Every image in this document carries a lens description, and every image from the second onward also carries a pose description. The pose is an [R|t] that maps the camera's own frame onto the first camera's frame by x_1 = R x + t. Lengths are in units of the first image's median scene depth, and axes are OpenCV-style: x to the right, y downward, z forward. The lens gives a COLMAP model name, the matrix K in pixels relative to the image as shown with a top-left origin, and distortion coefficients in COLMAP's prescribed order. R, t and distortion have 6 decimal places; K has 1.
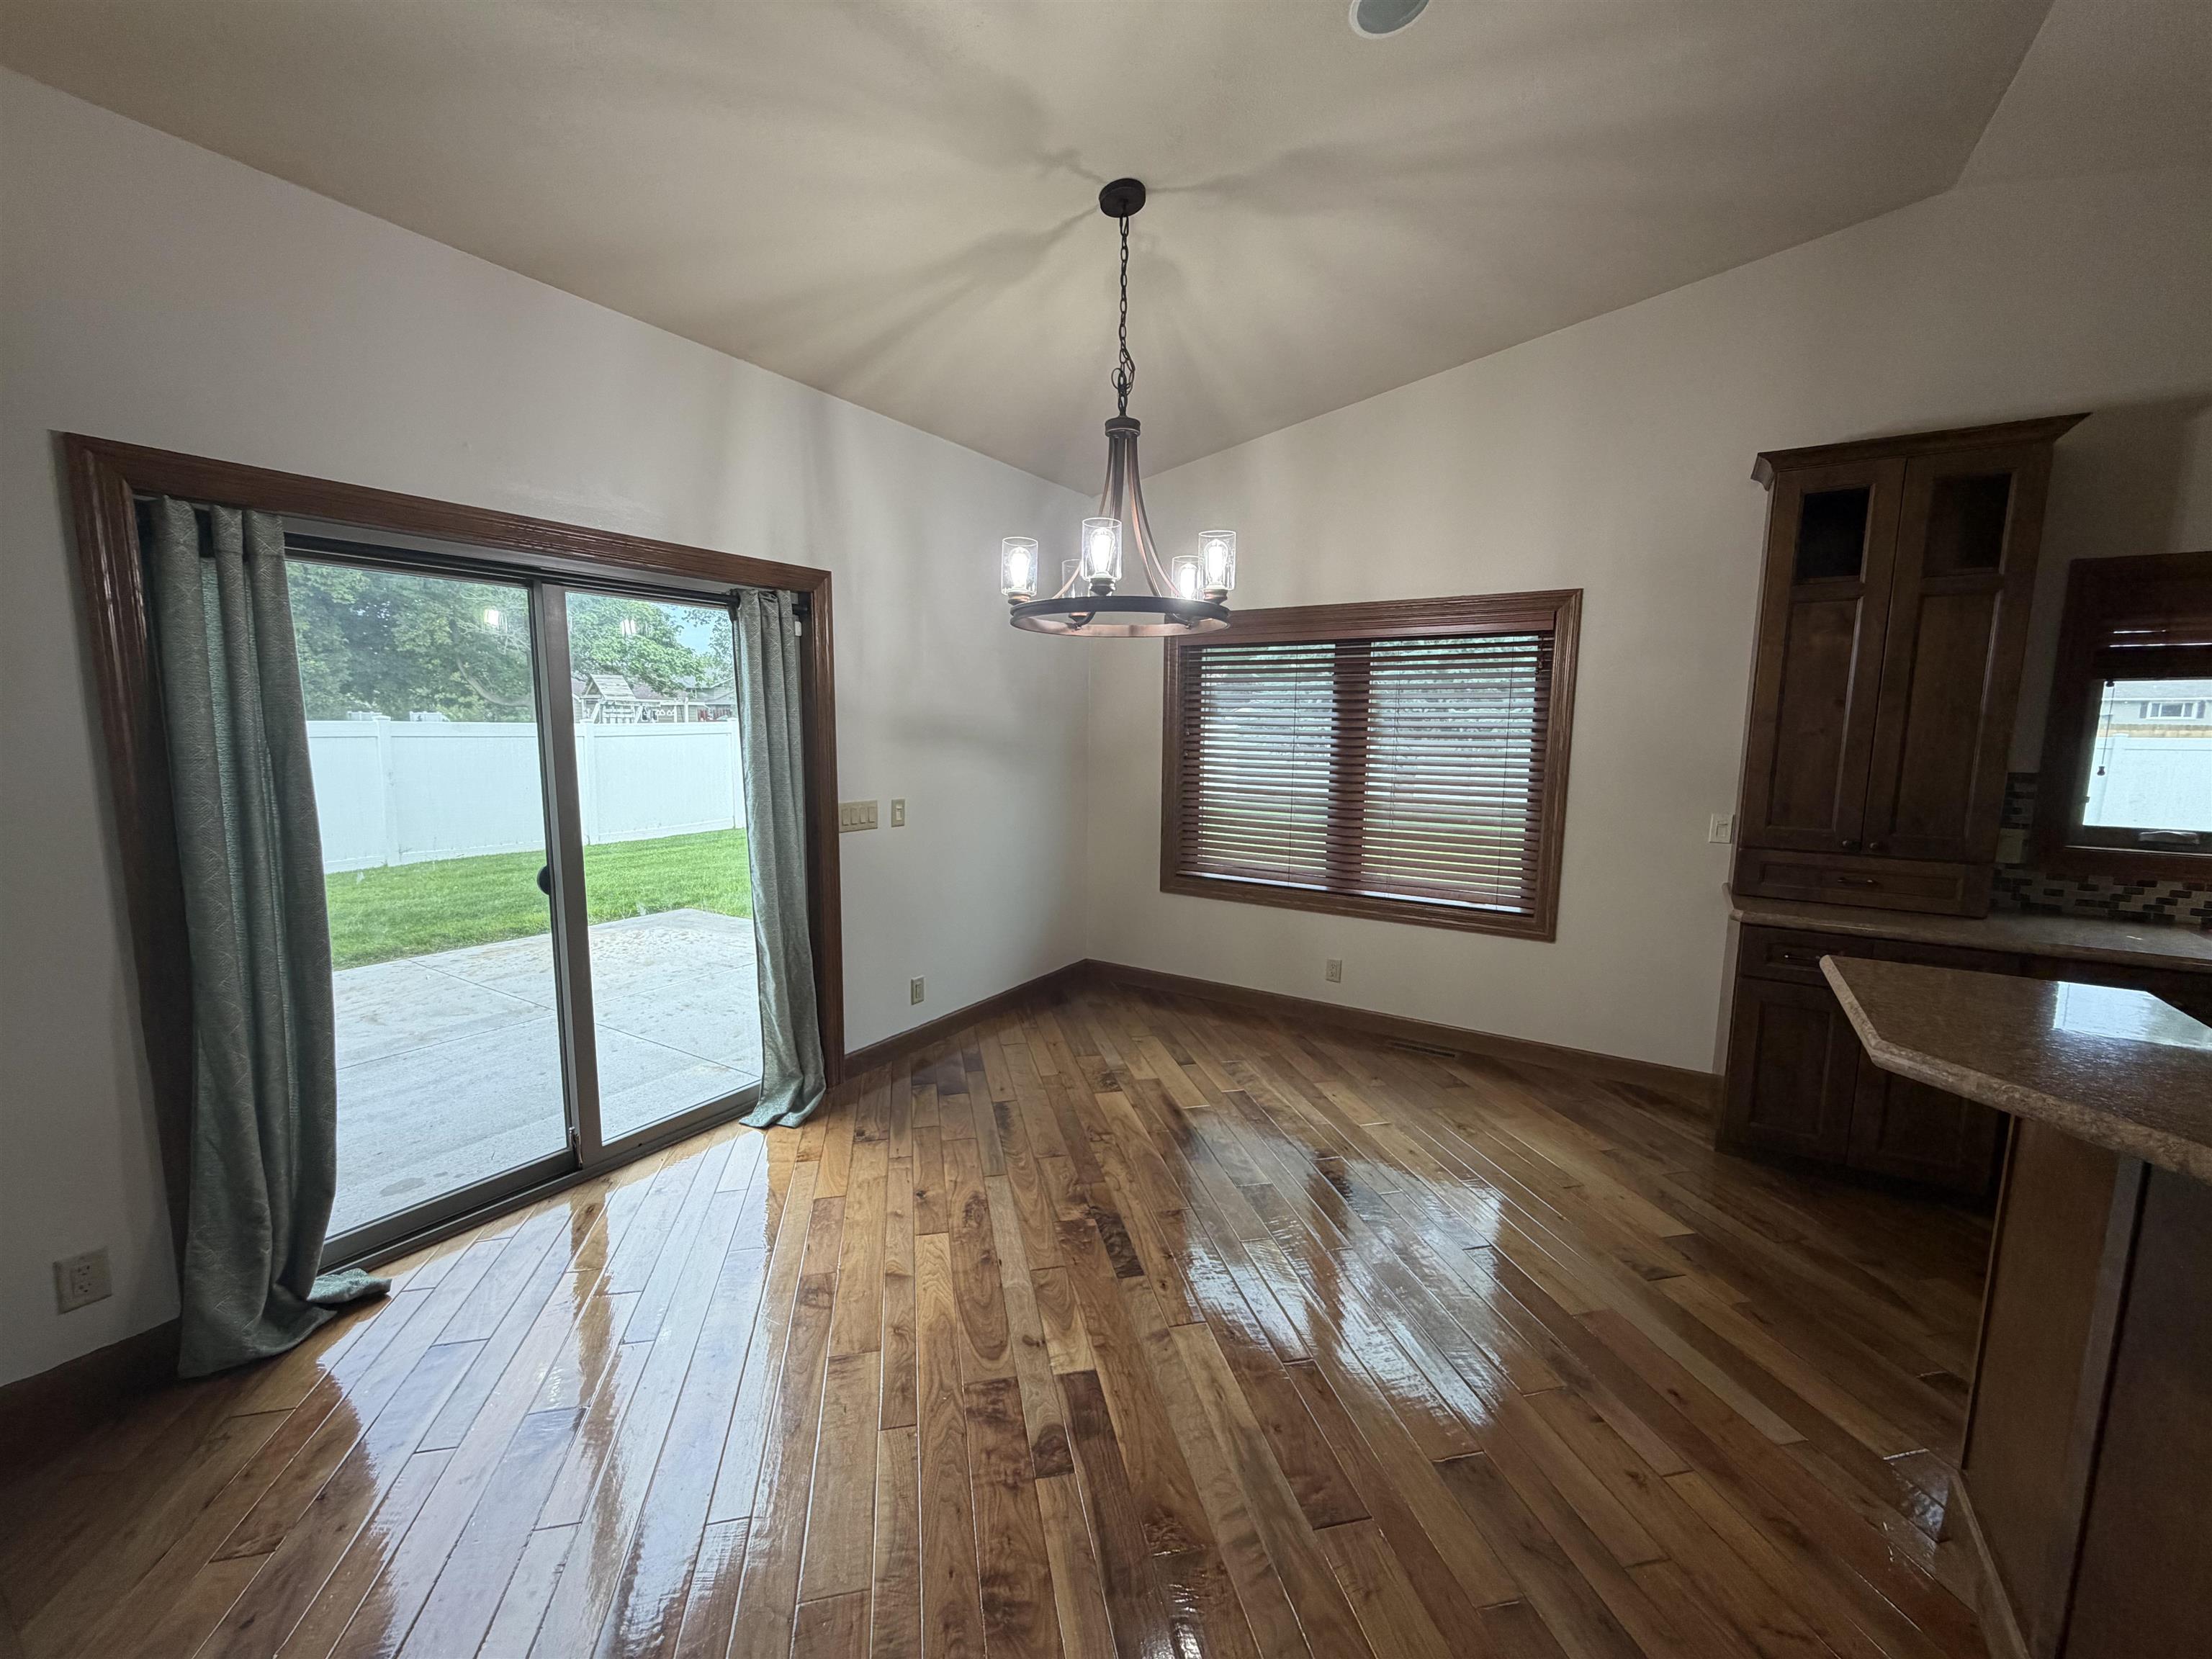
lens RADIAL K [[882.1, 0, 1099.0], [0, 882.1, 832.0], [0, 0, 1]] dist [0.003575, -0.001020]
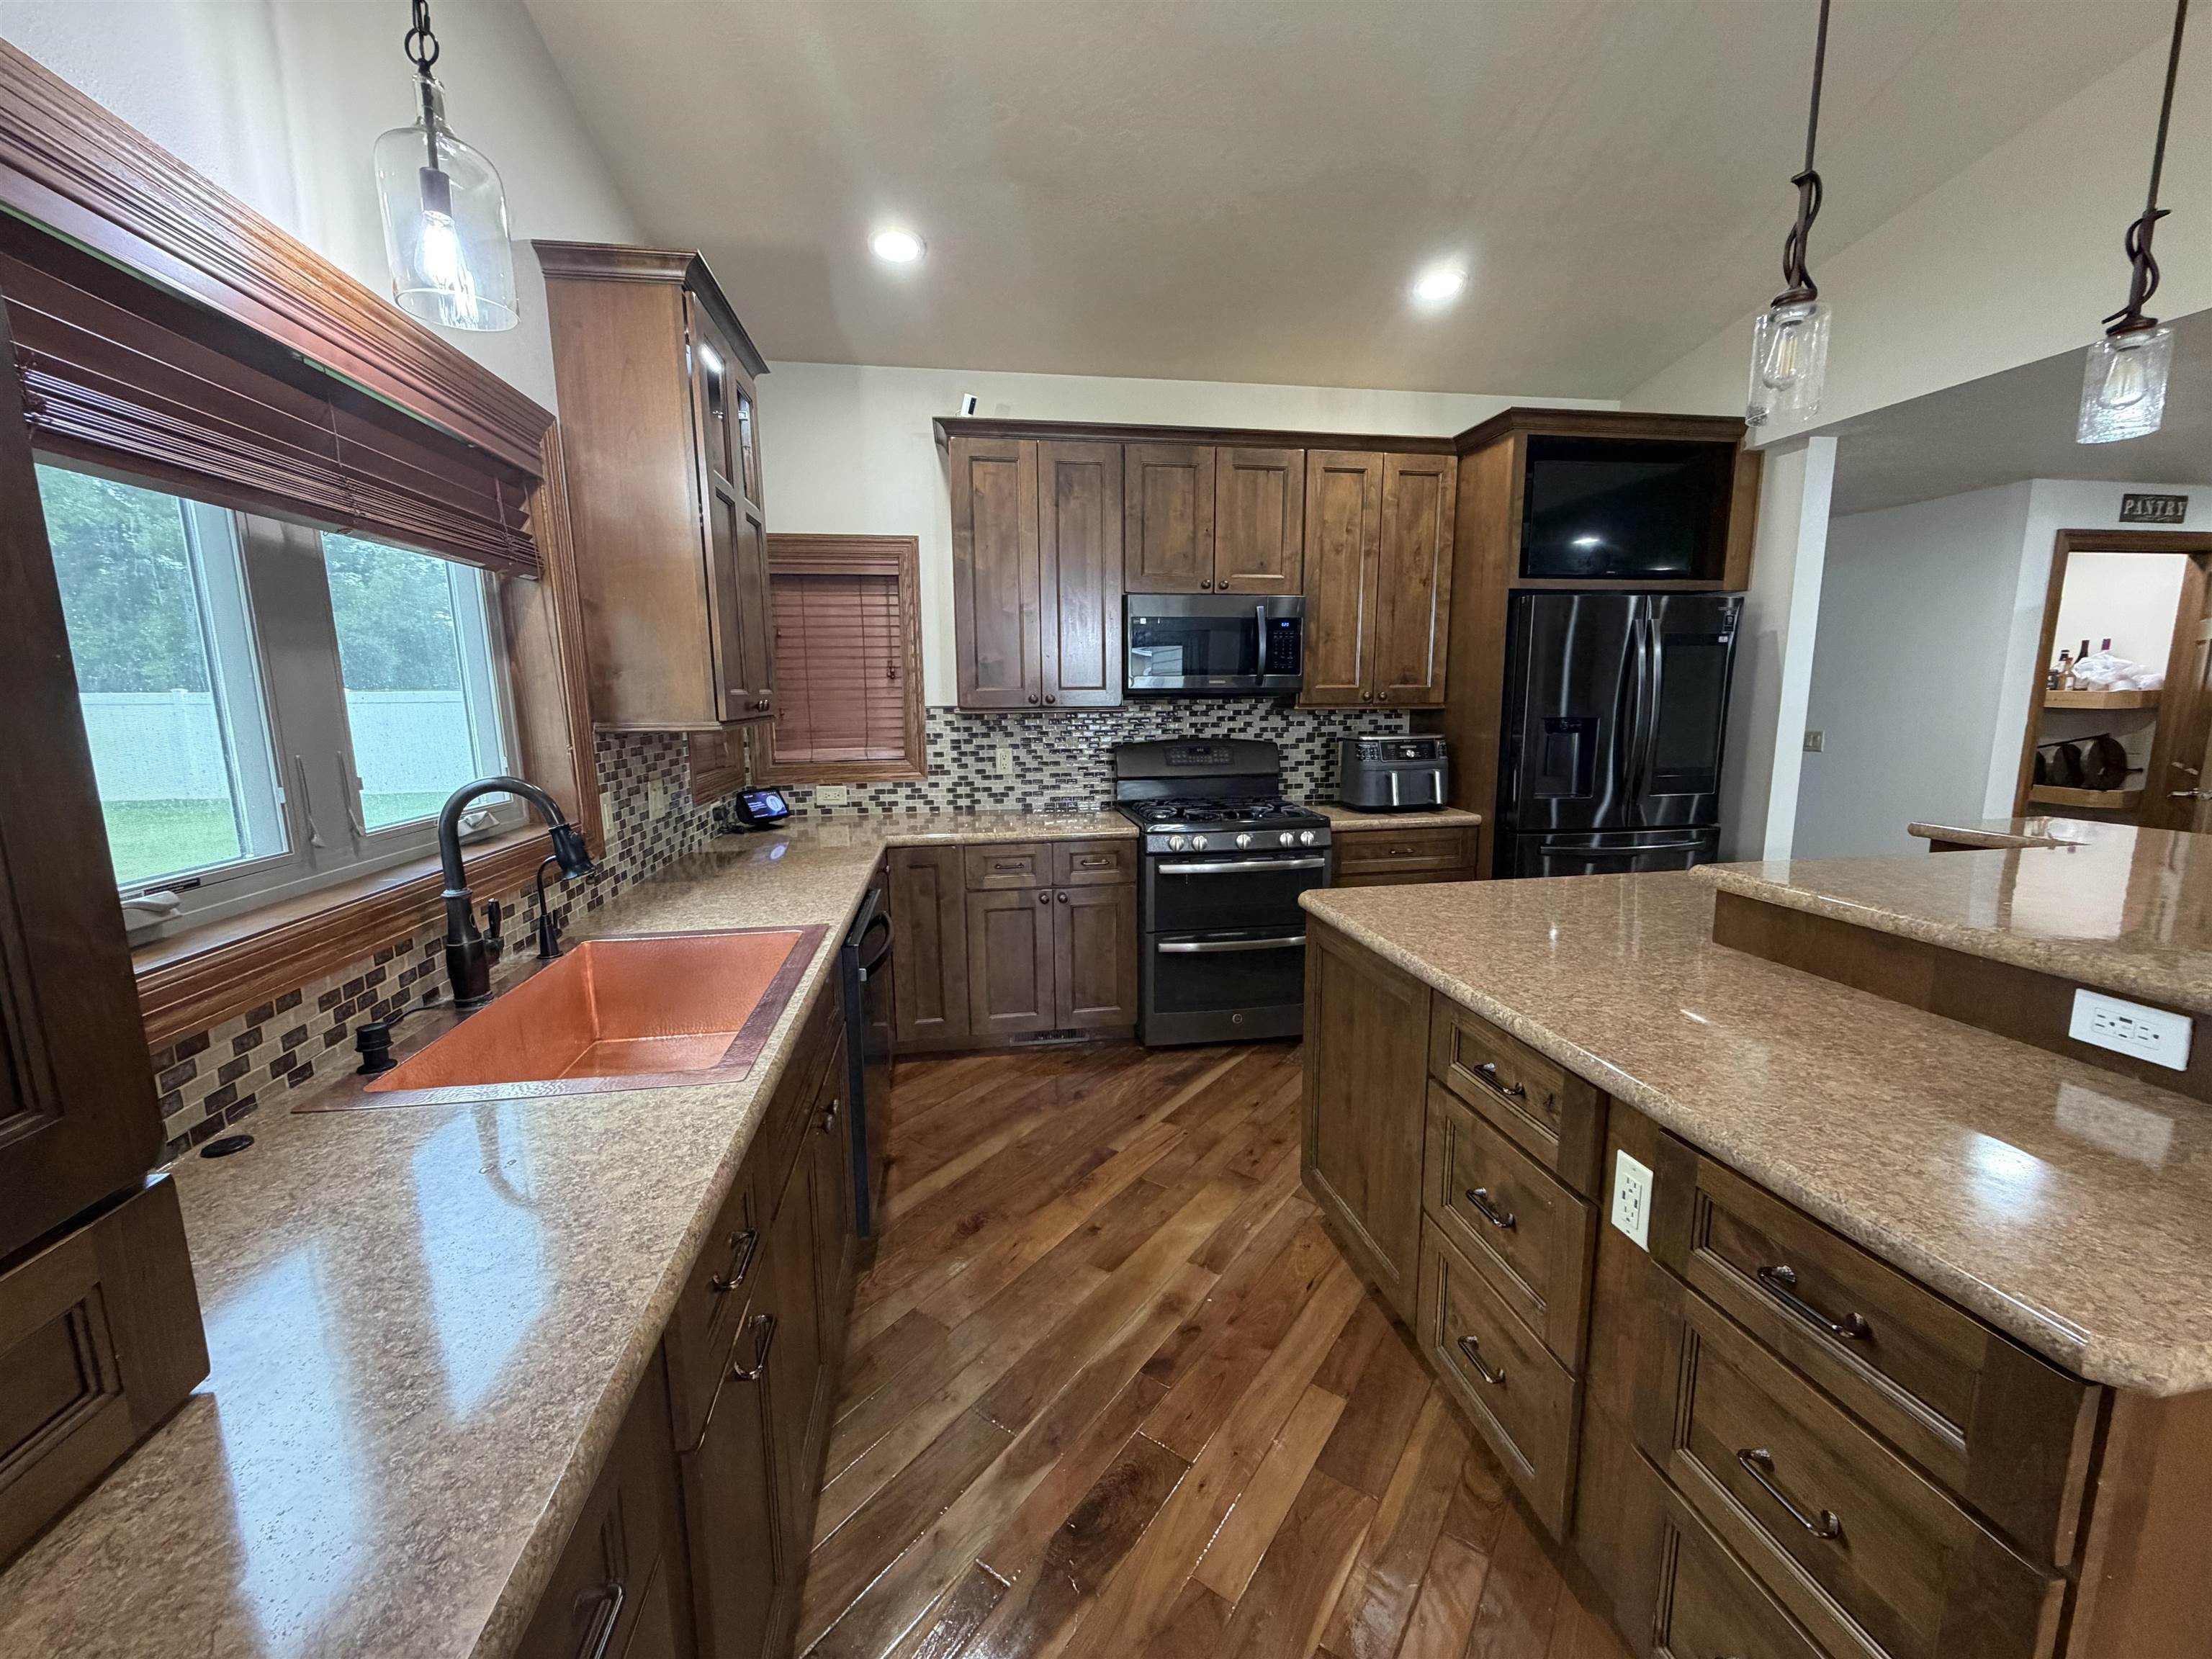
lens RADIAL K [[882.1, 0, 1109.3], [0, 882.1, 839.1], [0, 0, 1]] dist [0.003575, -0.001020]
pose [[-0.678635, -0.127539, 0.723317, 0.635807], [0.094517, 0.961455, 0.258207, -0.077113], [-0.728368, 0.243594, -0.640423, 0.882083]]
